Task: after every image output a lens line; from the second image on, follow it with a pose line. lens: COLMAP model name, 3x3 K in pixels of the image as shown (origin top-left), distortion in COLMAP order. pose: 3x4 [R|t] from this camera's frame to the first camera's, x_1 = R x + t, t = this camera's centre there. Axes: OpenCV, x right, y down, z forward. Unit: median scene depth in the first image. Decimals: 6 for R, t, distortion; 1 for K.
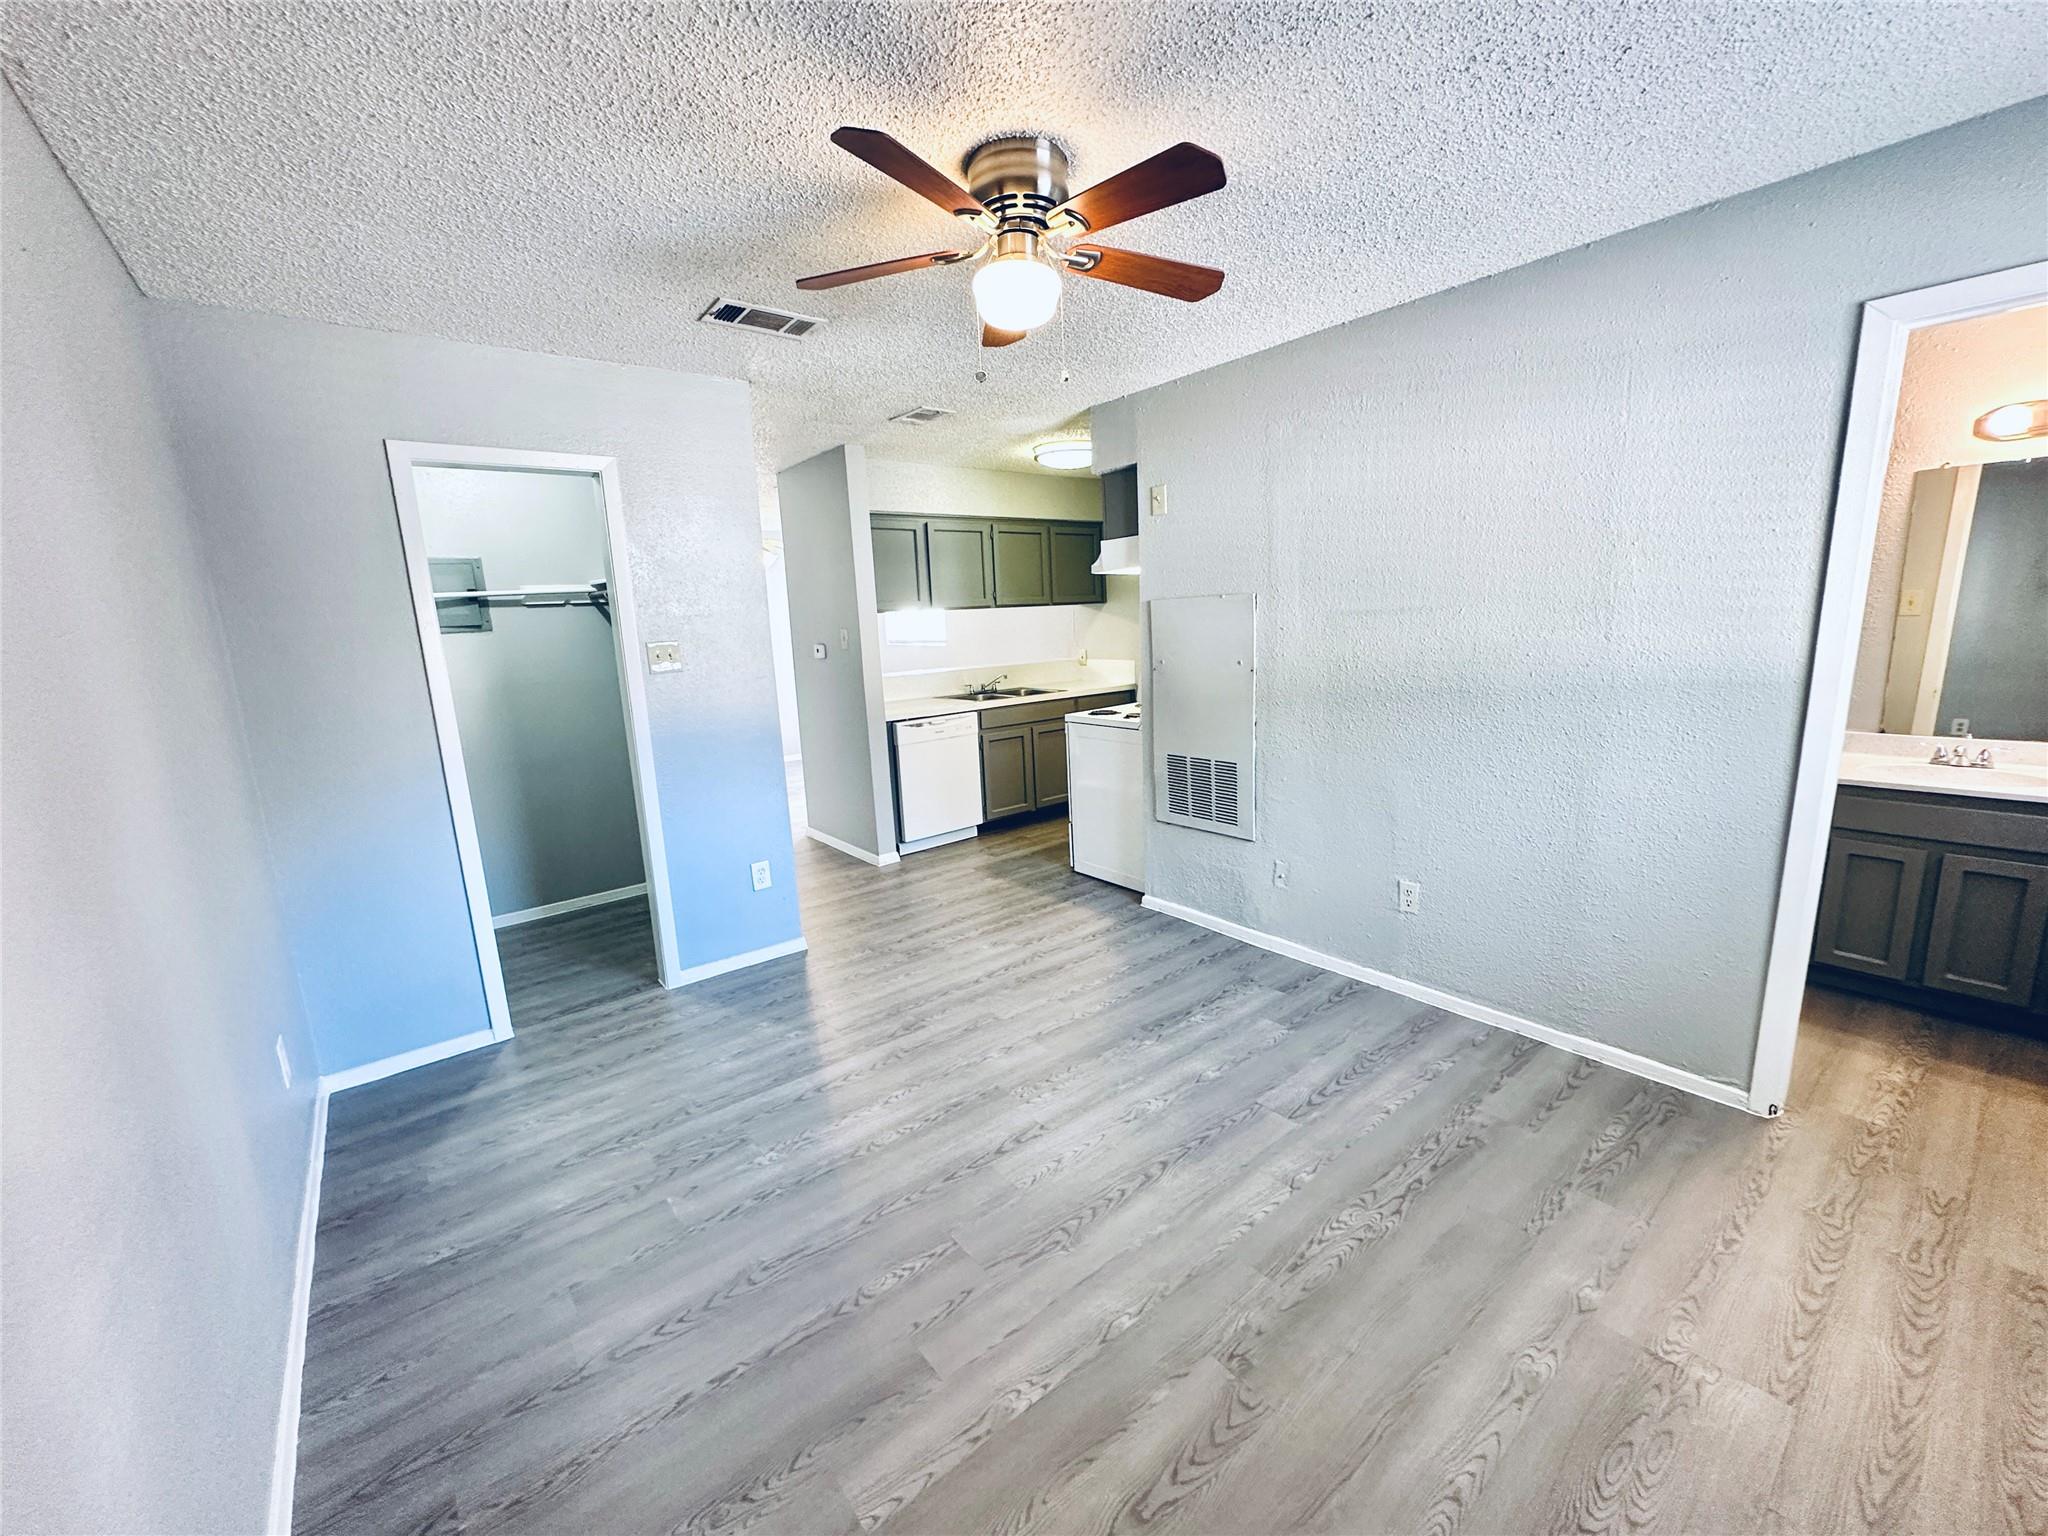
lens RADIAL K [[814.4, 0, 1019.7], [0, 814.4, 767.5], [0, 0, 1]] dist [-0.000091, 0.000548]
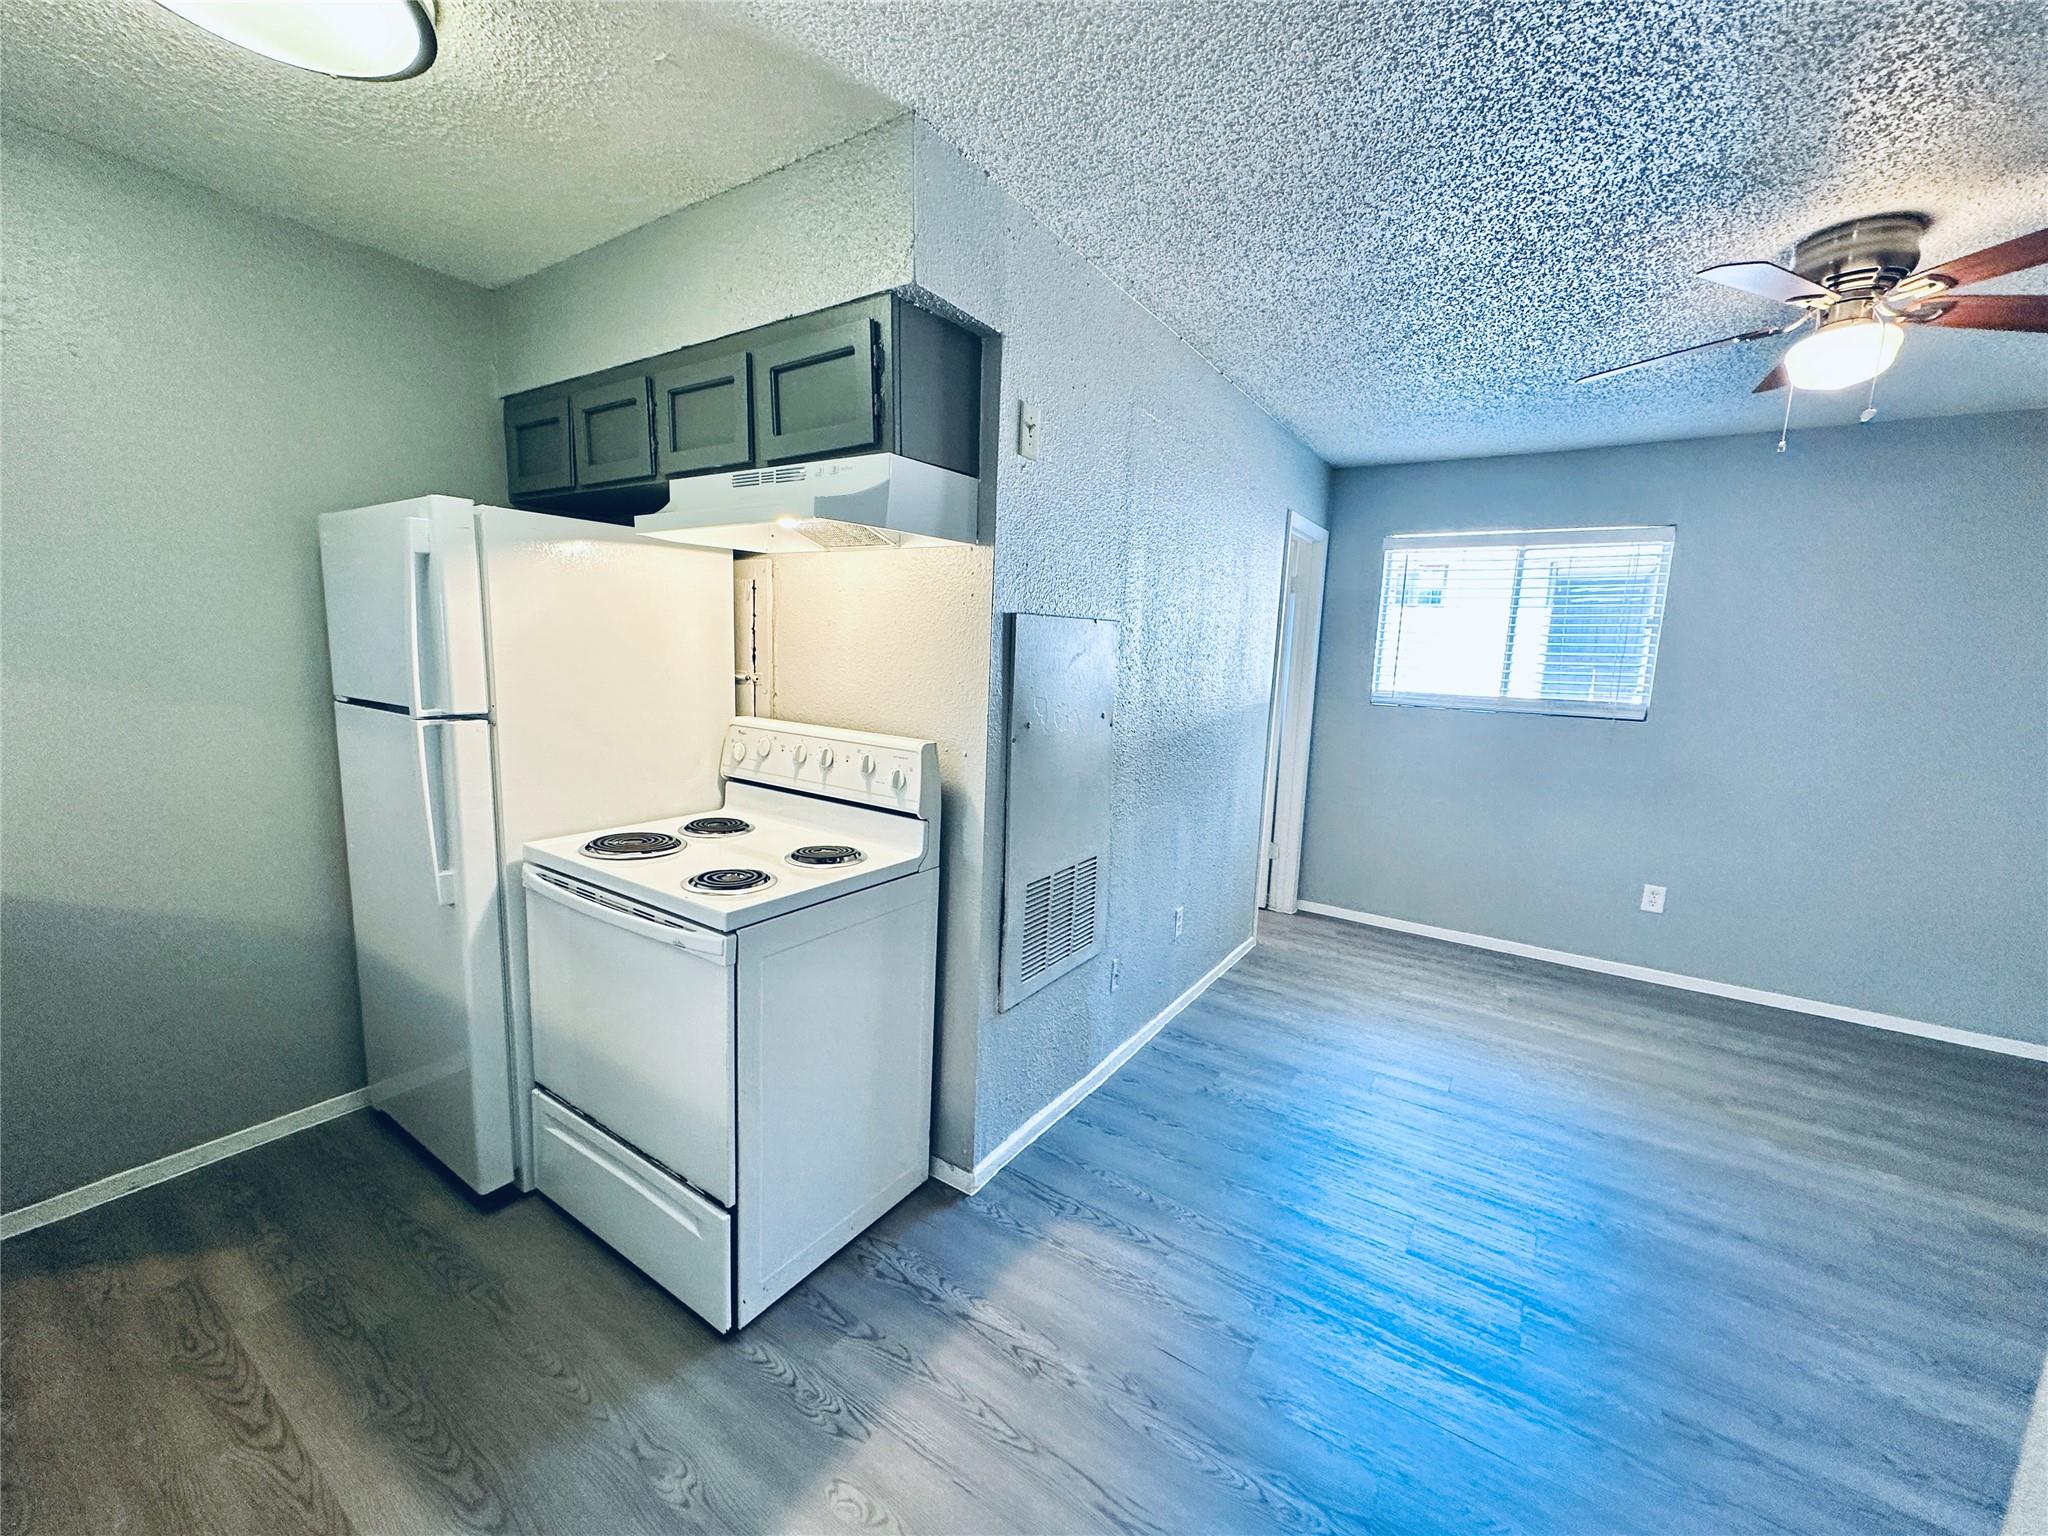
lens RADIAL K [[811.8, 0, 1024.0], [0, 811.8, 768.0], [0, 0, 1]] dist [0.000411, -0.000137]
pose [[-0.306794, -0.103051, 0.946181, -0.501933], [0.153903, 0.975667, 0.156164, -0.266785], [-0.939251, 0.193530, -0.283469, 1.651202]]
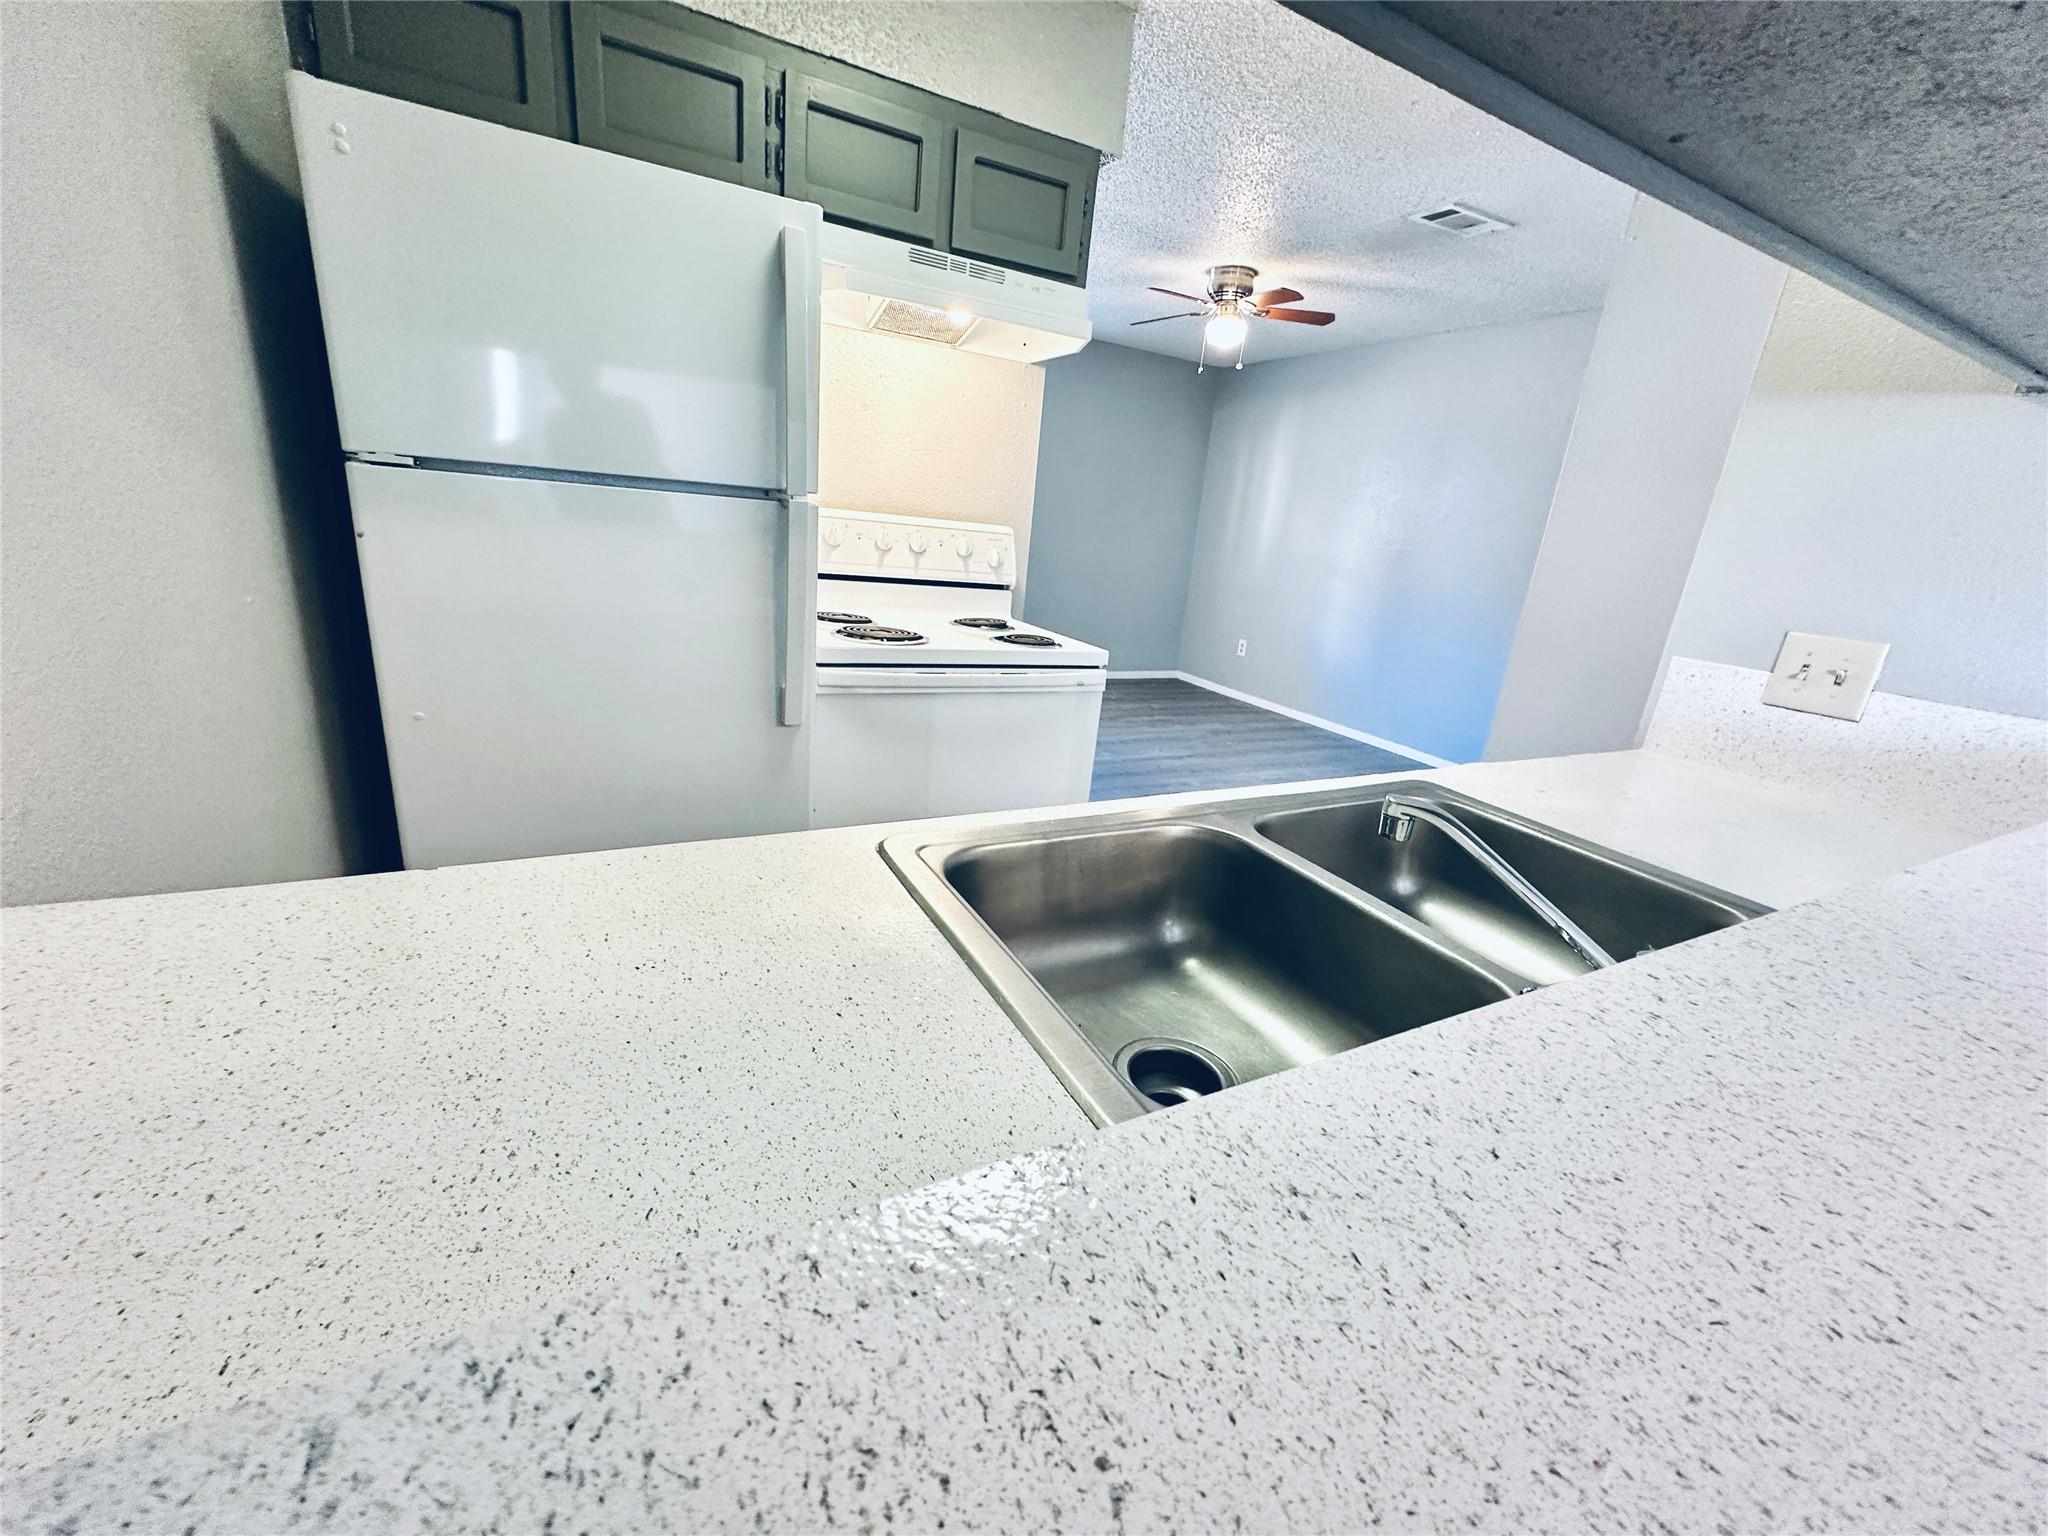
lens RADIAL K [[811.8, 0, 1024.0], [0, 811.8, 768.0], [0, 0, 1]] dist [0.000411, -0.000137]
pose [[-0.980202, -0.102529, 0.169384, 0.028896], [-0.012743, 0.886378, 0.462788, -0.375088], [-0.197587, 0.451467, -0.870136, 2.461336]]
